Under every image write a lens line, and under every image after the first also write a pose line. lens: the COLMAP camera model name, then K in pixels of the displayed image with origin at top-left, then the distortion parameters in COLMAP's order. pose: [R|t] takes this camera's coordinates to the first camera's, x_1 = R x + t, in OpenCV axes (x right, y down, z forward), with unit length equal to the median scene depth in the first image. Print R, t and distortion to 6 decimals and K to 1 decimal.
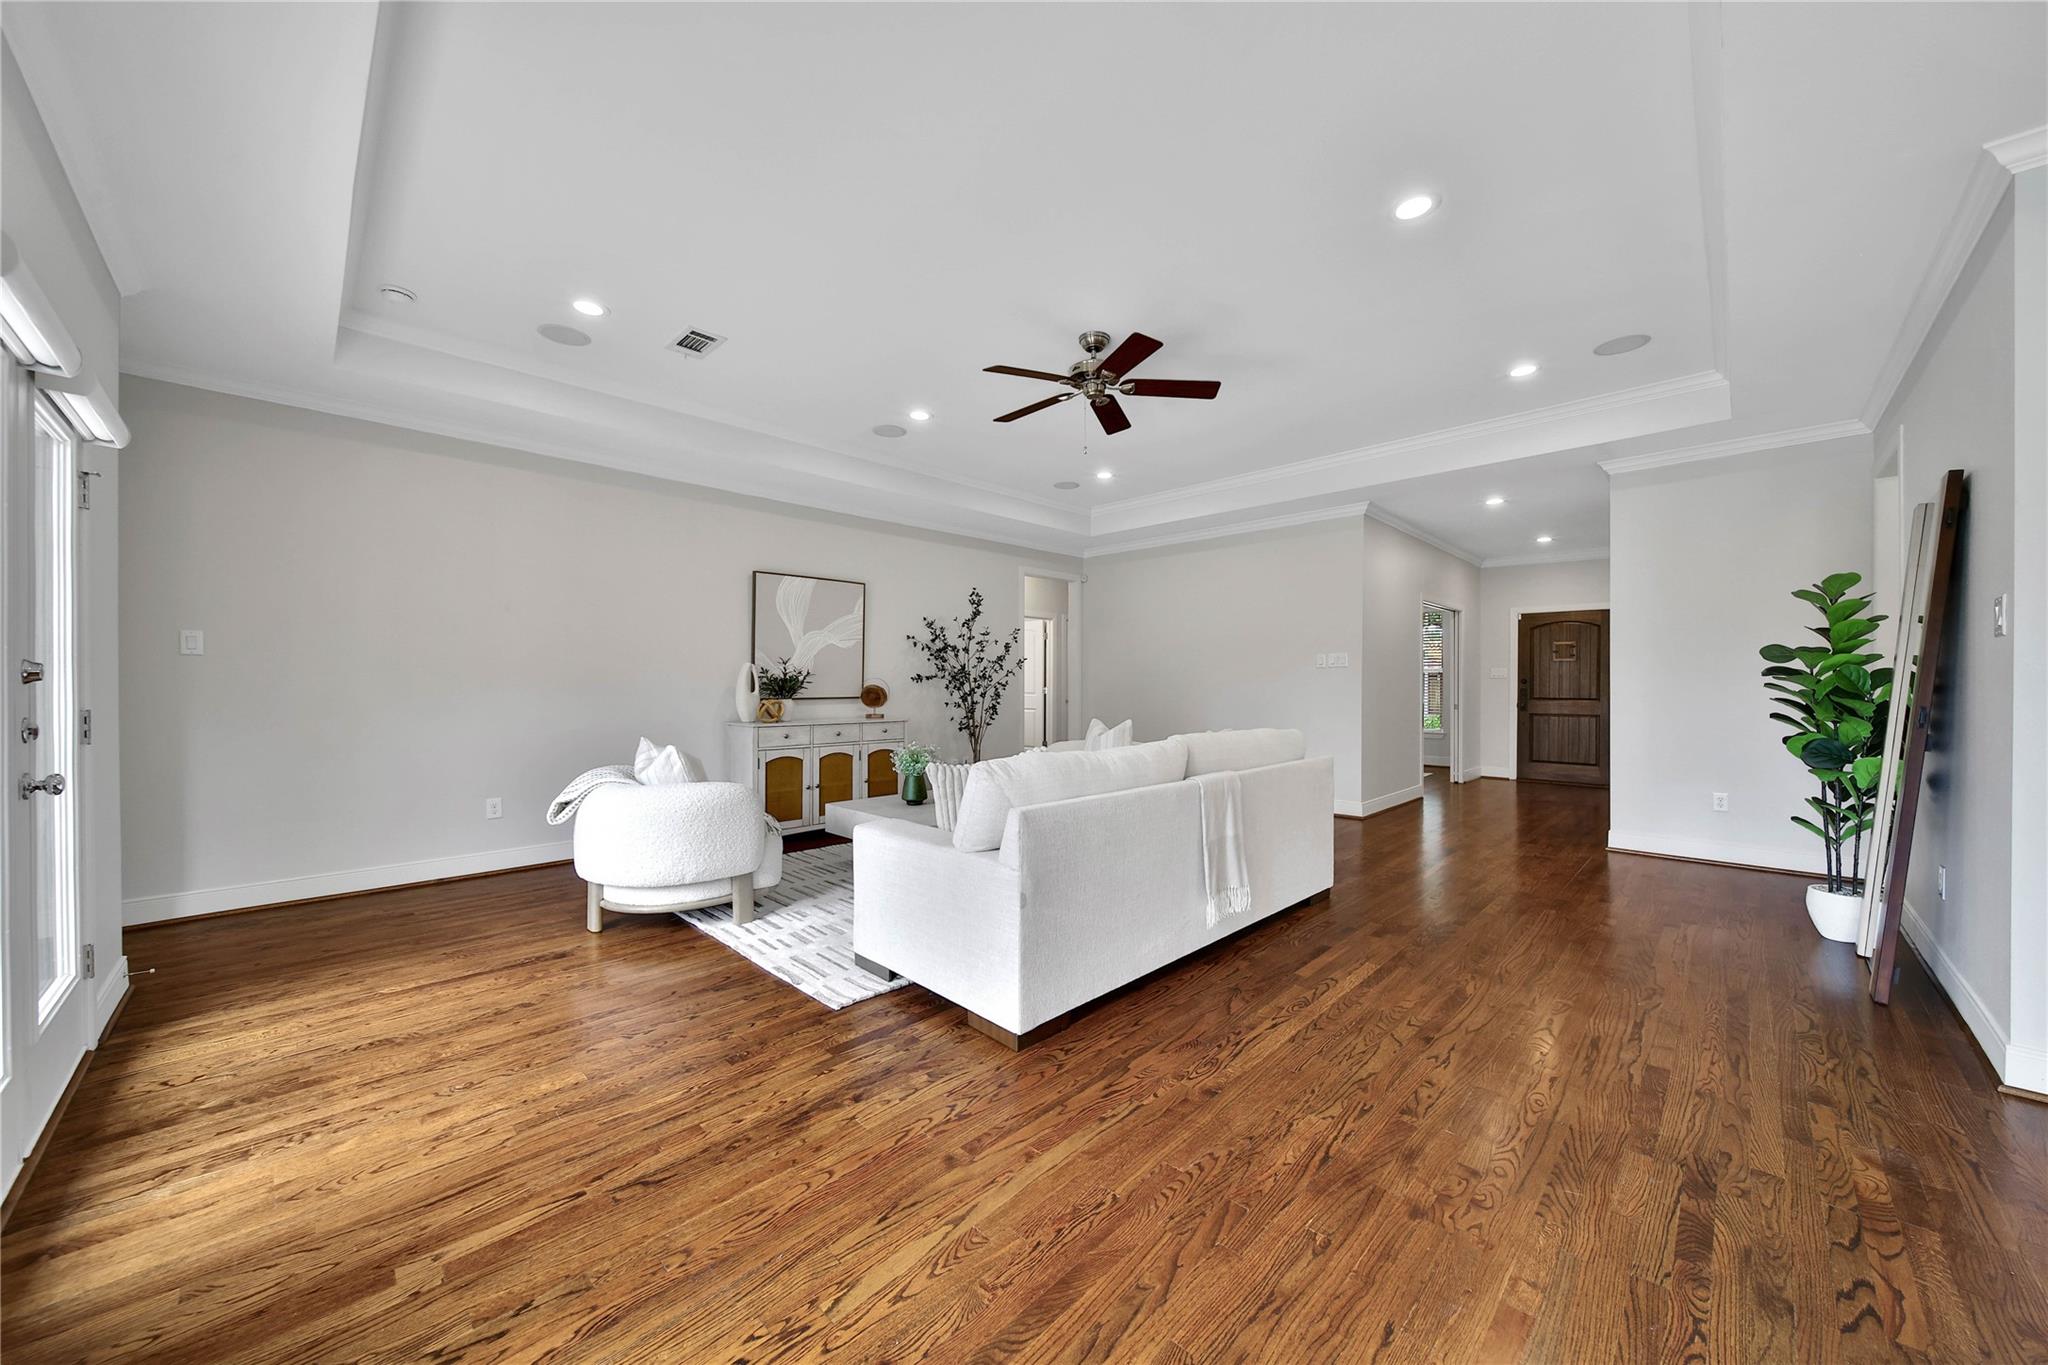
lens RADIAL K [[733.2, 0, 995.5], [0, 733.2, 692.8], [0, 0, 1]] dist [-0.000262, -0.000750]
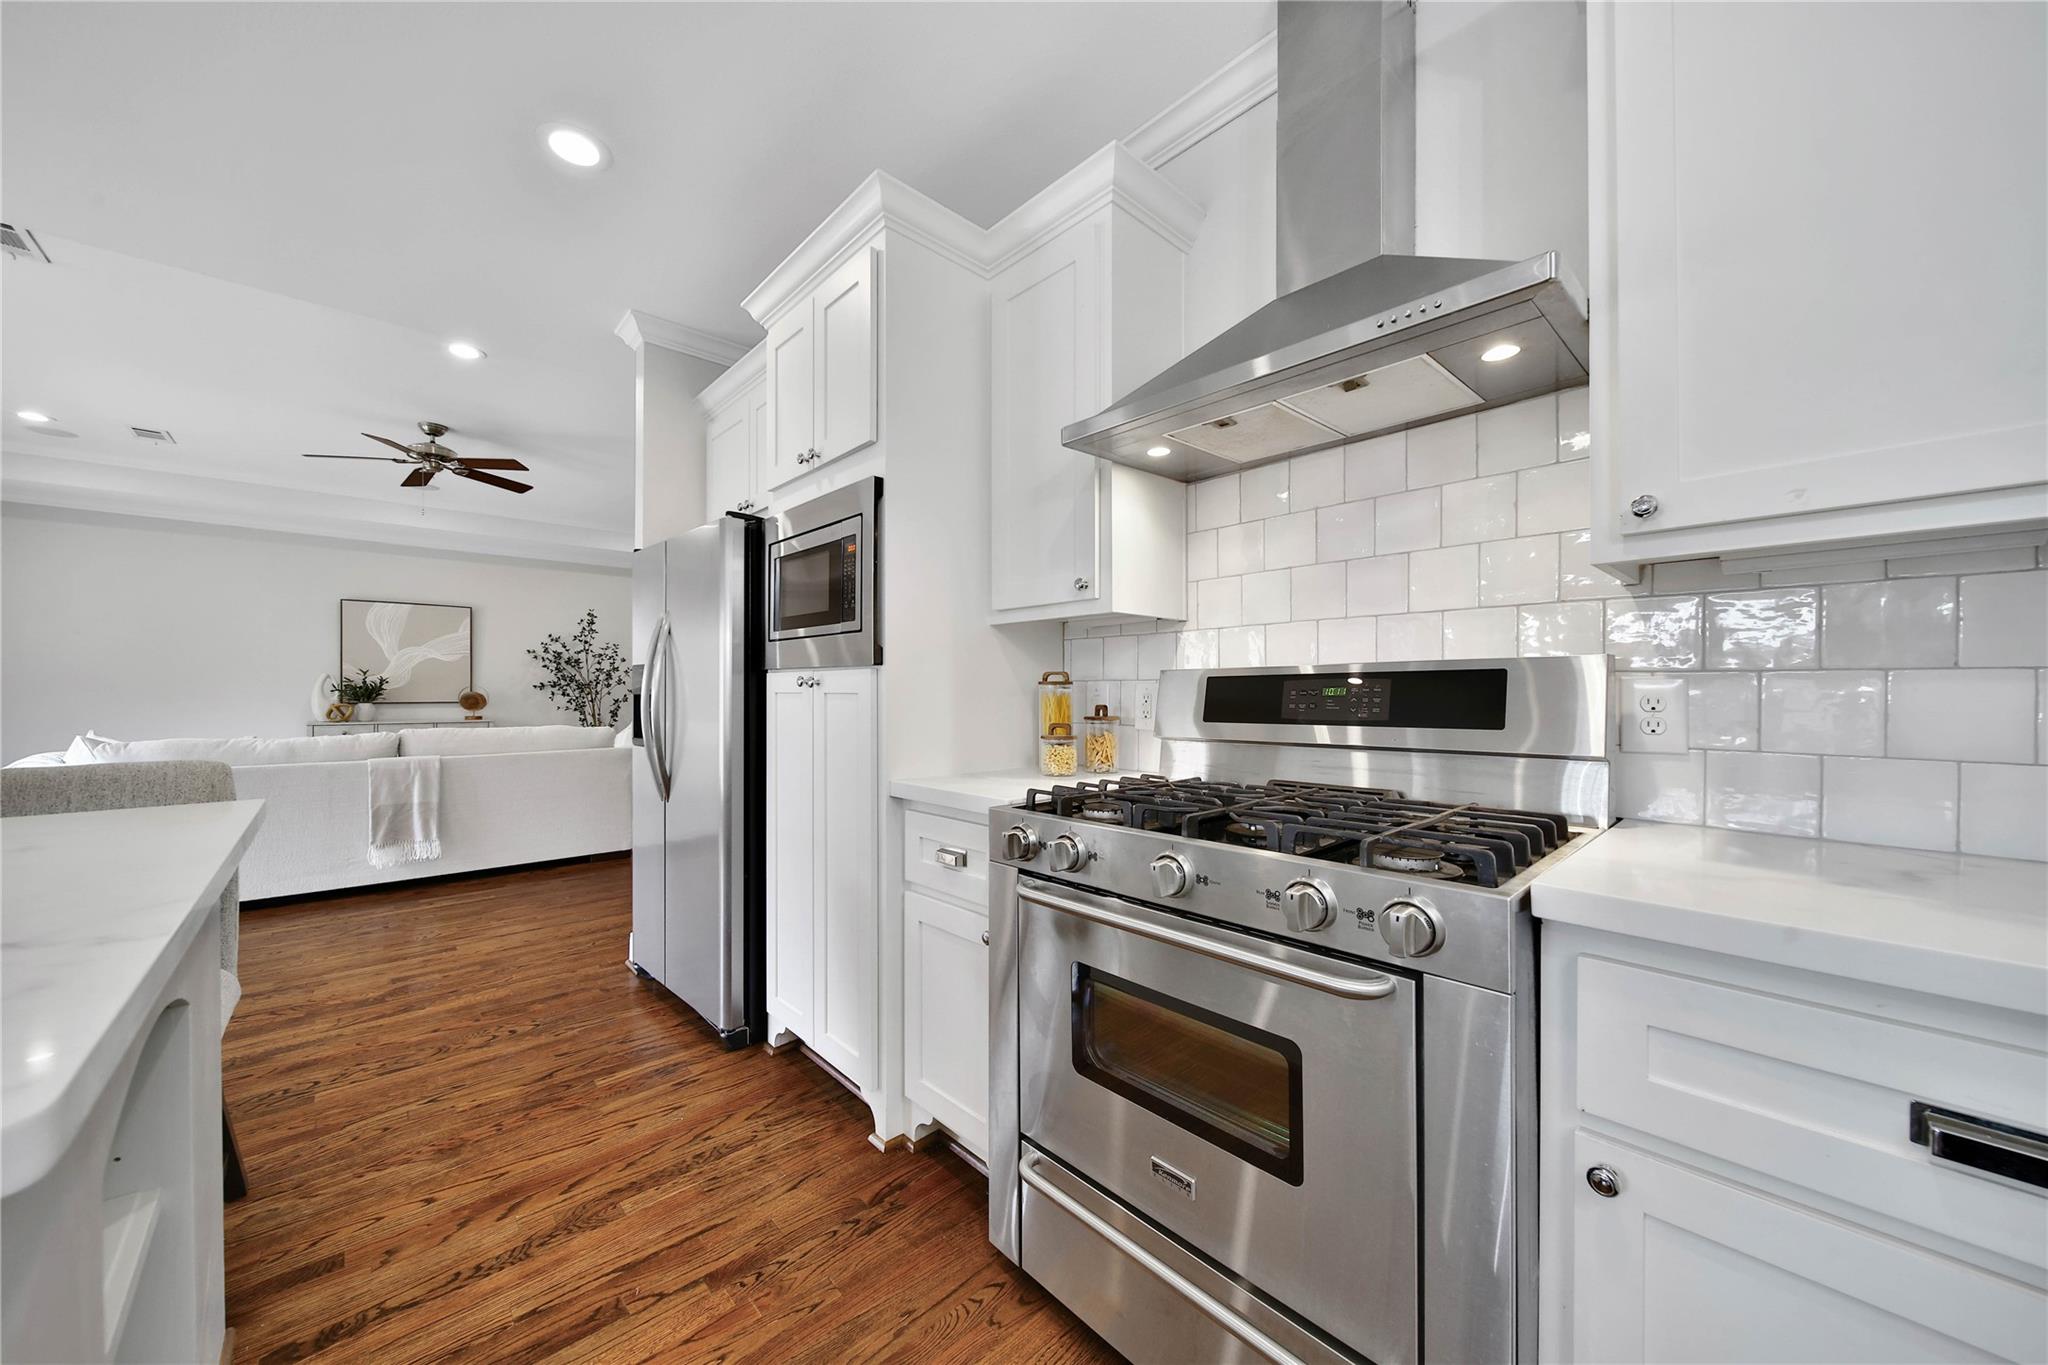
lens RADIAL K [[733.2, 0, 996.9], [0, 733.2, 686.4], [0, 0, 1]] dist [-0.000262, -0.000750]
pose [[0.998978, 0.001428, -0.045173, 0.817893], [-0.002263, 0.999827, -0.018436, 0.001101], [0.045139, 0.018520, 0.998809, -0.176705]]
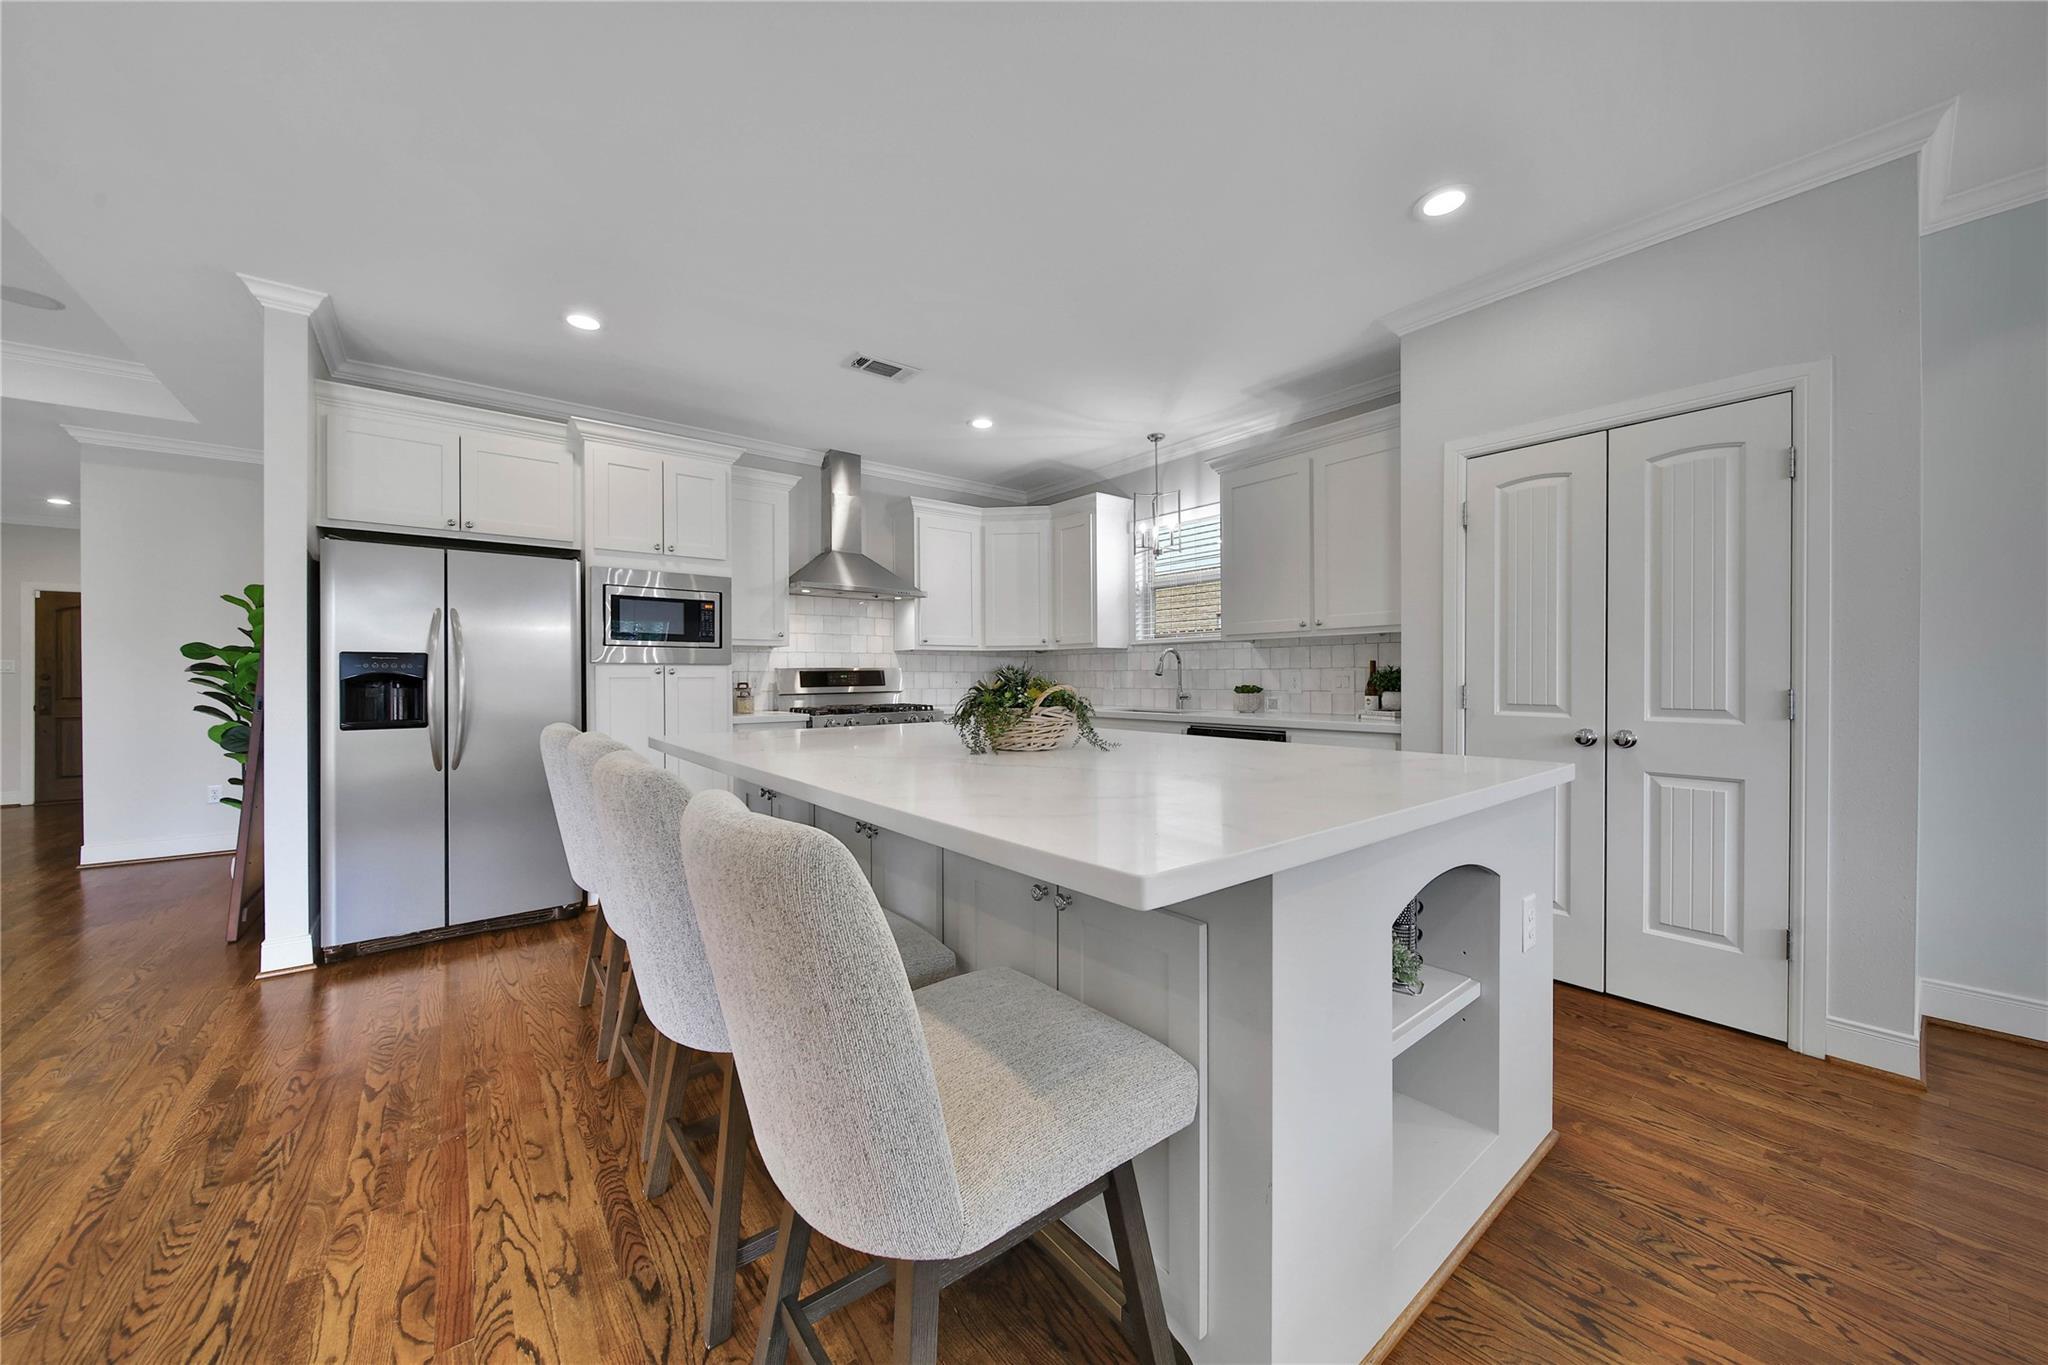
lens RADIAL K [[733.2, 0, 1035.3], [0, 733.2, 681.6], [0, 0, 1]] dist [-0.000262, -0.000750]
pose [[0.088268, -0.005527, 0.996081, 0.057186], [0.015814, 0.999866, 0.004147, 0.004264], [-0.995971, 0.015386, 0.088344, -0.212236]]
